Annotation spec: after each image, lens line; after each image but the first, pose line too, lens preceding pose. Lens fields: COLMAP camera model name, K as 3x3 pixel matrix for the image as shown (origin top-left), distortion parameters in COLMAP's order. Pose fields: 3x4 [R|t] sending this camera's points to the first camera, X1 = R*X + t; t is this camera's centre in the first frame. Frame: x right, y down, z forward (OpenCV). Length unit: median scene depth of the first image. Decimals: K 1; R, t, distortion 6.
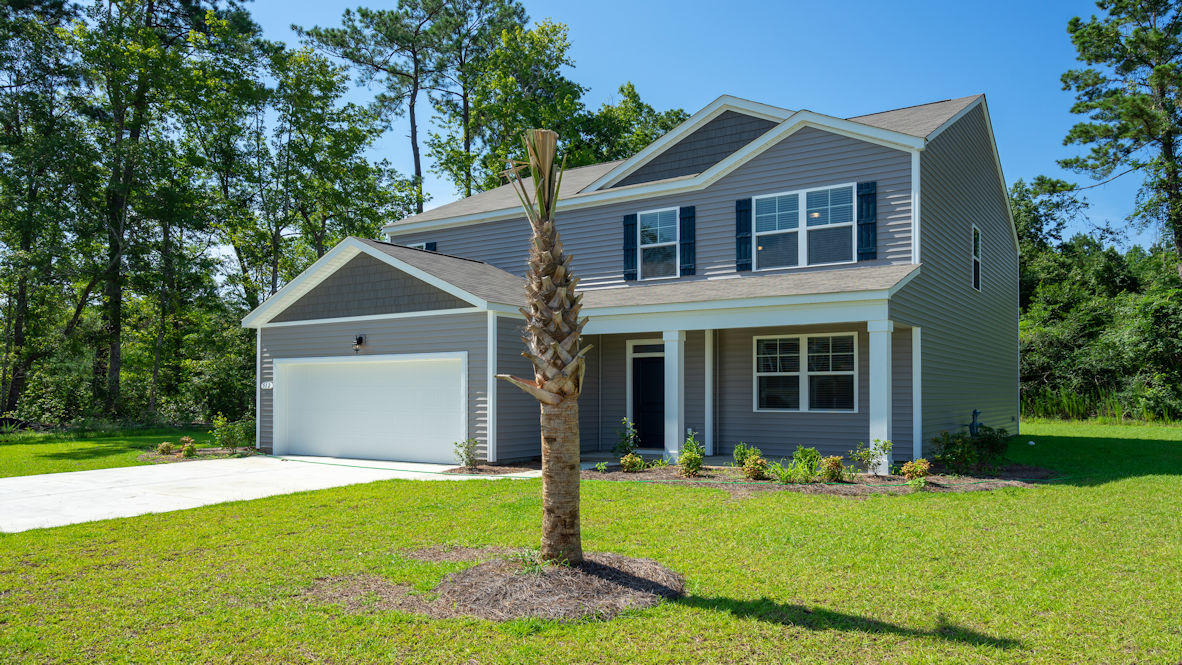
lens RADIAL K [[903.1, 0, 556.5], [0, 903.1, 331.5], [0, 0, 1]] dist [0.008611, 0.003222]
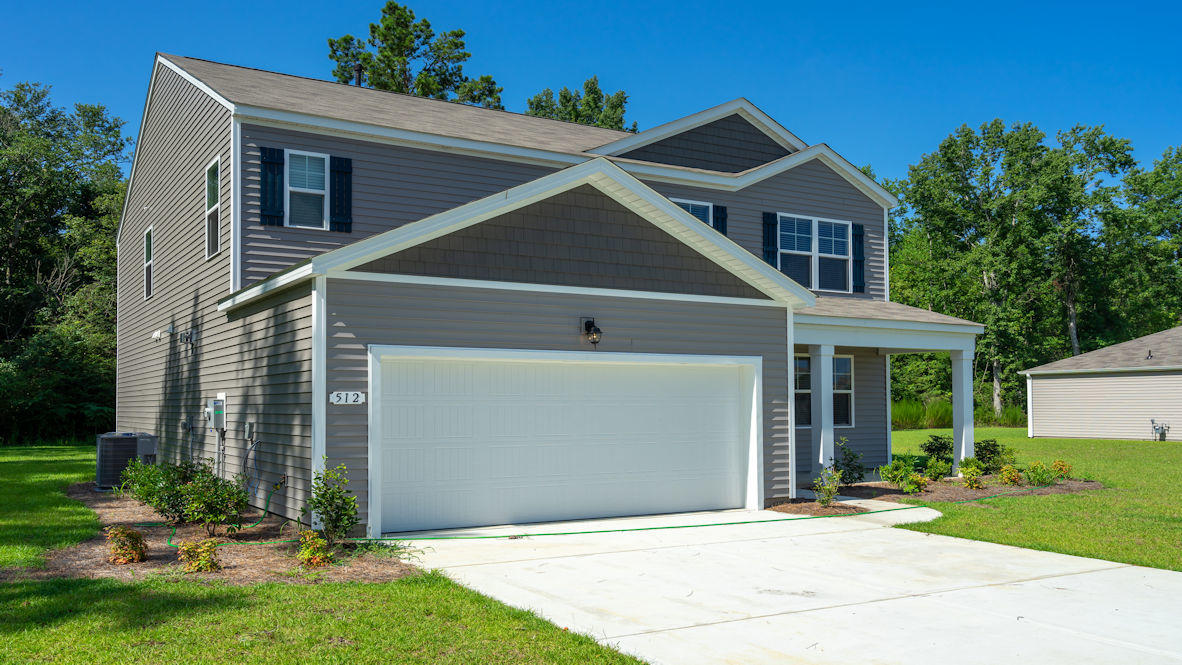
lens RADIAL K [[1026.0, 0, 591.0], [0, 1026.0, 332.5], [0, 0, 1]] dist [0.002070, -0.000124]
pose [[0.374079, 0.066526, 0.925007, -0.911453], [-0.063617, 0.996915, -0.045971, 0.048448], [-0.925212, -0.041649, 0.377158, 0.772645]]
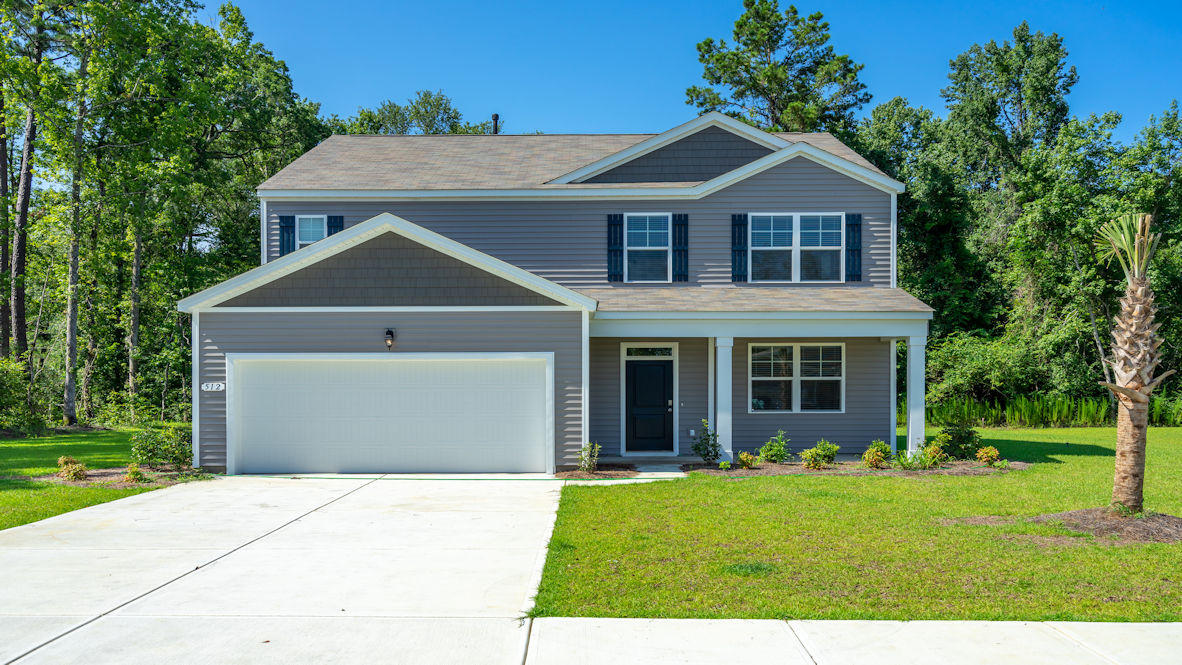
lens RADIAL K [[1130.8, 0, 591.0], [0, 1130.8, 332.5], [0, 0, 1]] dist [-0.006407, 0.000026]
pose [[0.813639, 0.032551, 0.580458, -0.722192], [-0.039702, 0.999211, -0.000383, 0.000466], [-0.580013, -0.022734, 0.814290, 0.013278]]
